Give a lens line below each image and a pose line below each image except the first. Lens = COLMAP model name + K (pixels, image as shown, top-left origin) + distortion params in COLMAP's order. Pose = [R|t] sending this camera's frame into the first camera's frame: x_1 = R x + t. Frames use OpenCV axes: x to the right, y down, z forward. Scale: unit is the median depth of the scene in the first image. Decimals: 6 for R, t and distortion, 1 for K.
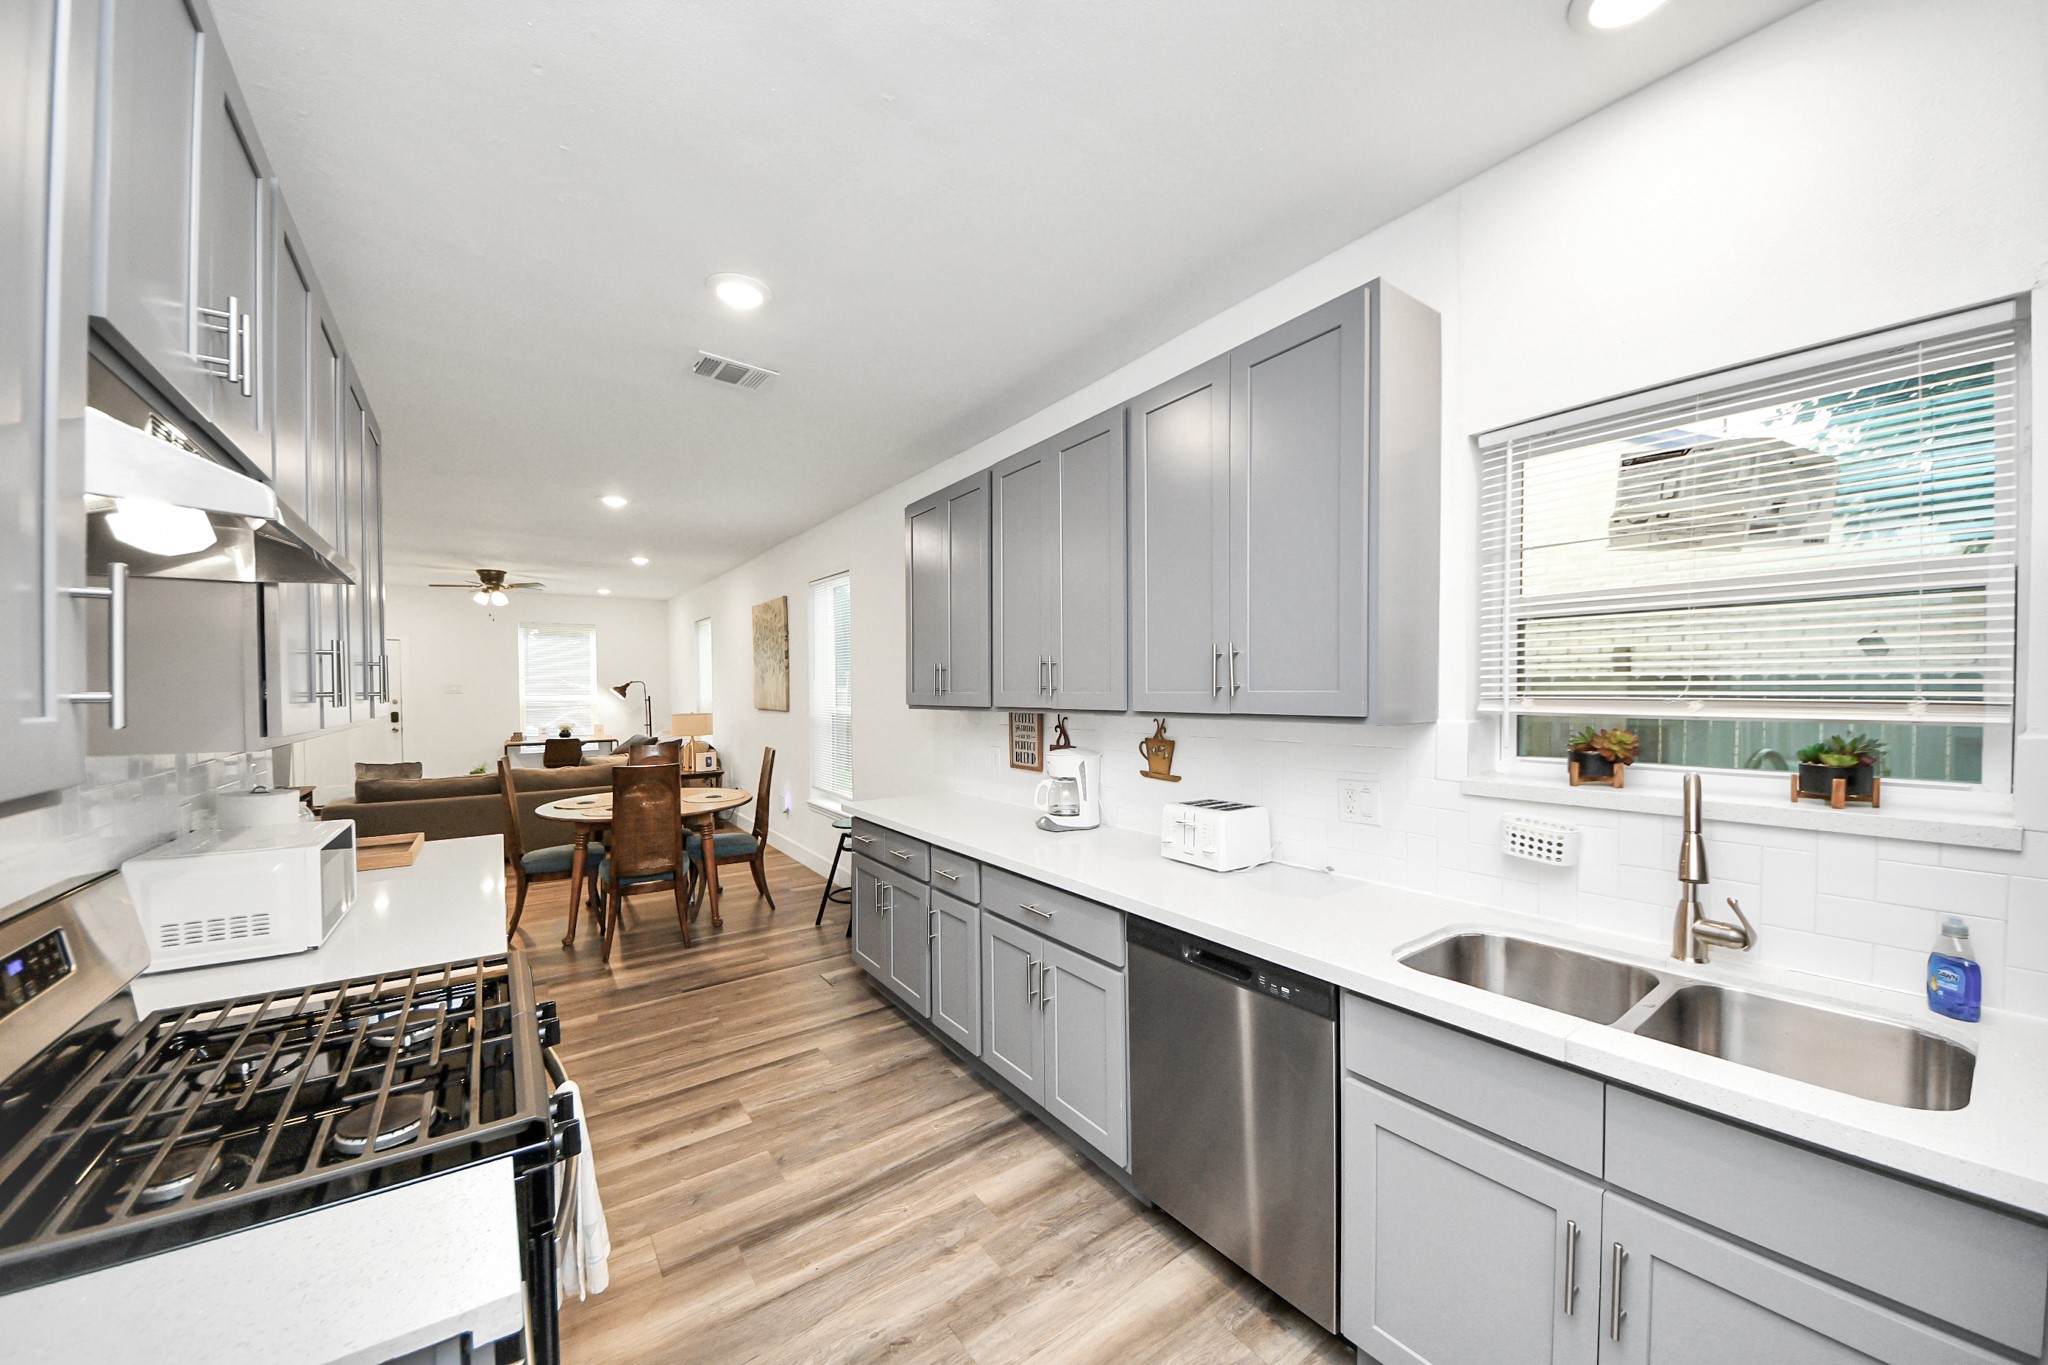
lens RADIAL K [[723.5, 0, 1024.0], [0, 723.5, 682.5], [0, 0, 1]] dist [-0.001221, -0.000059]
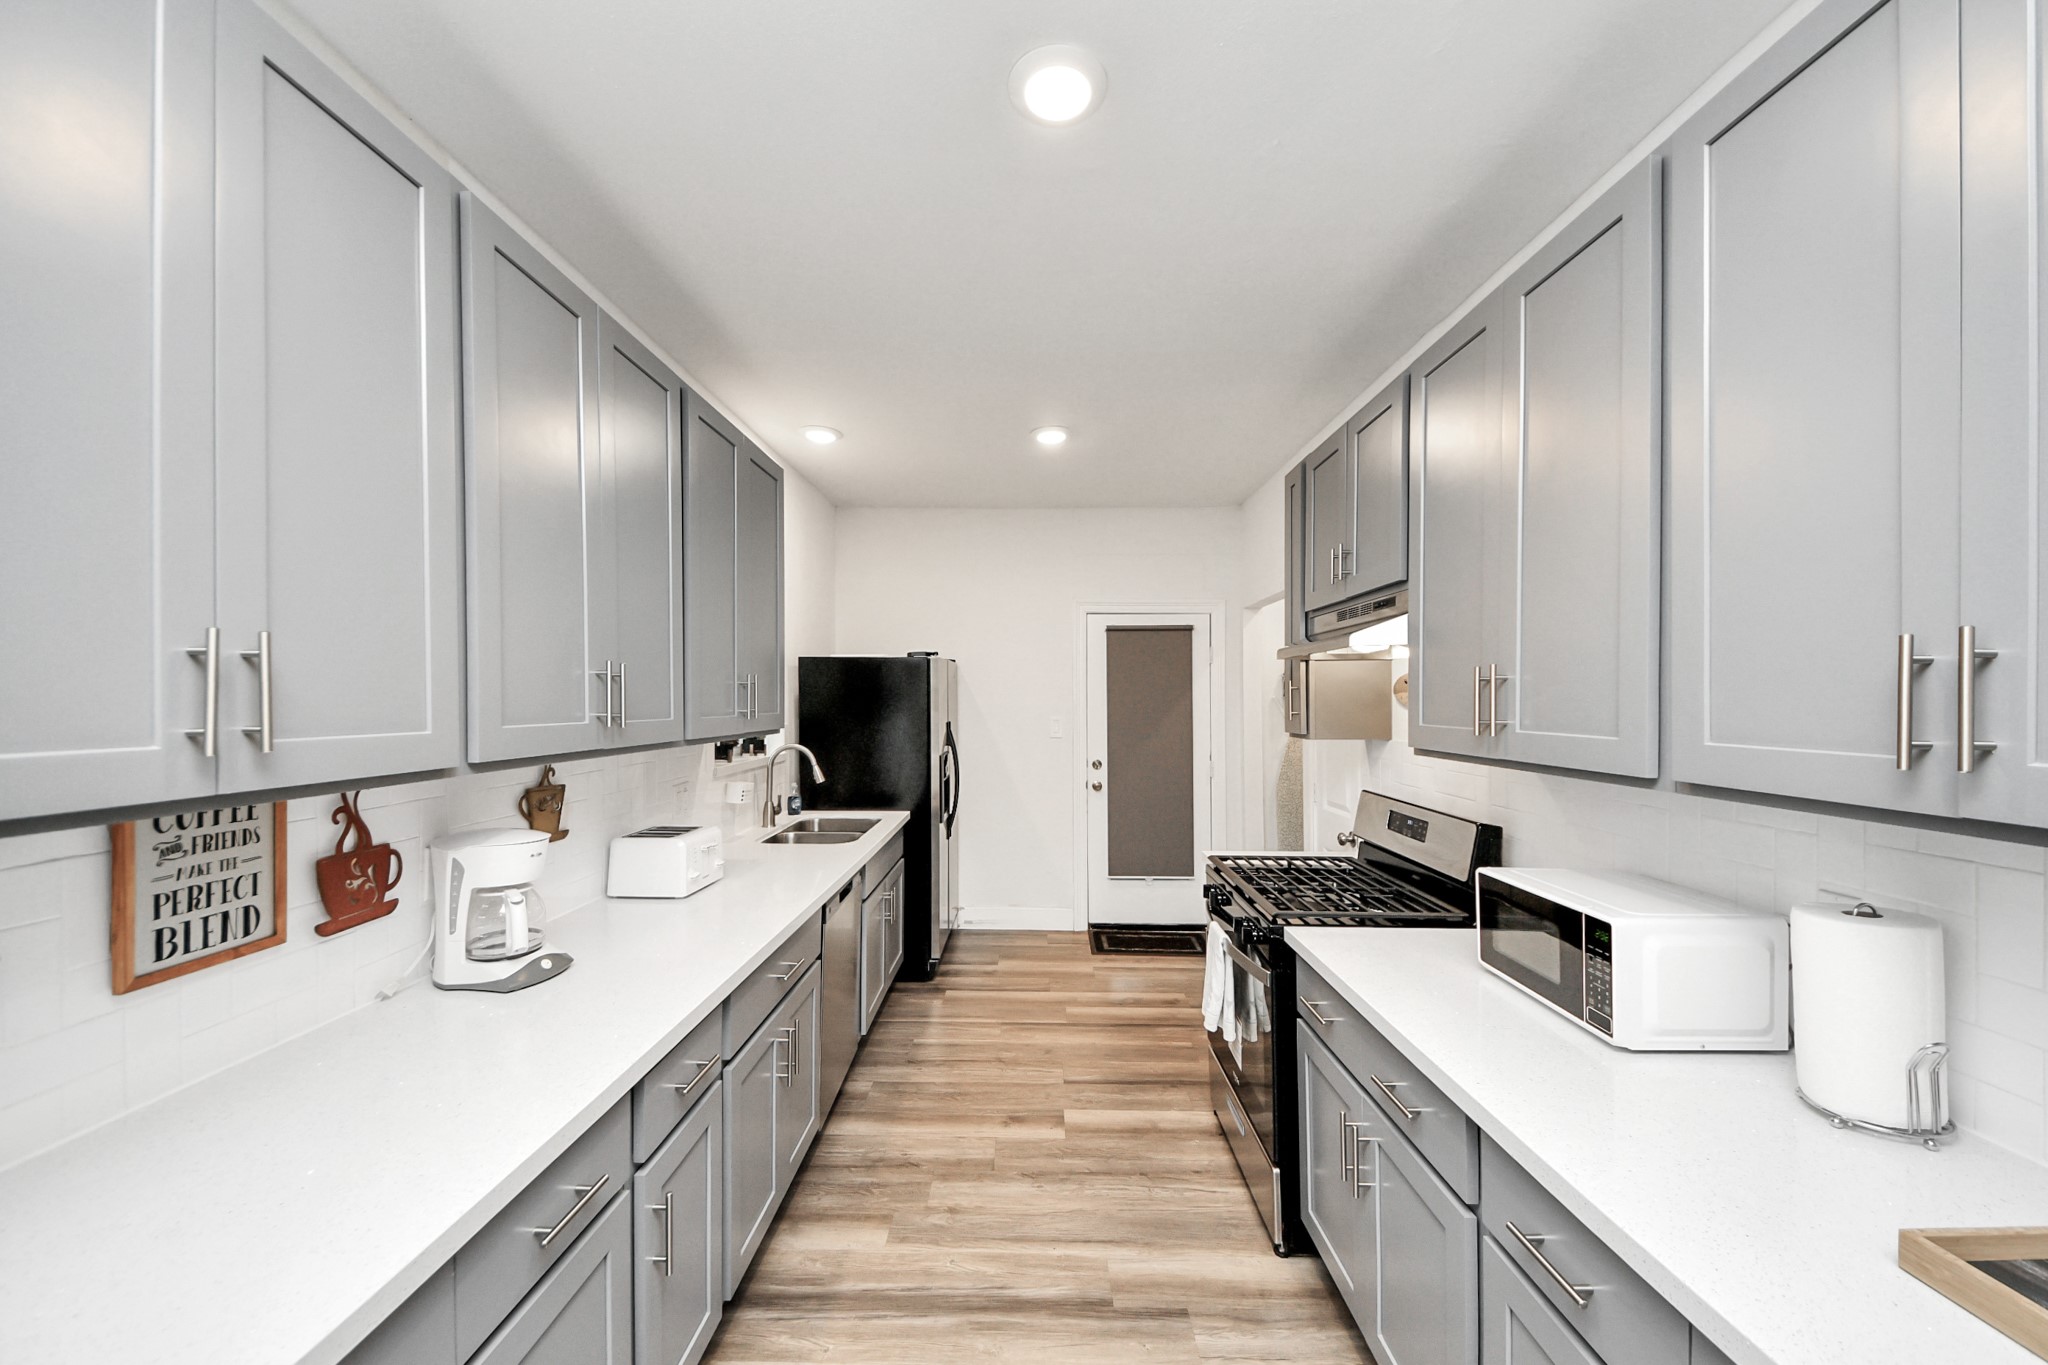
lens RADIAL K [[742.2, 0, 1017.3], [0, 742.2, 703.5], [0, 0, 1]] dist [0.000074, -0.000049]
pose [[-0.794764, 0.004442, 0.606903, -0.867917], [-0.000958, 0.999963, -0.008573, 0.003367], [-0.606918, -0.007395, -0.794730, 1.812113]]
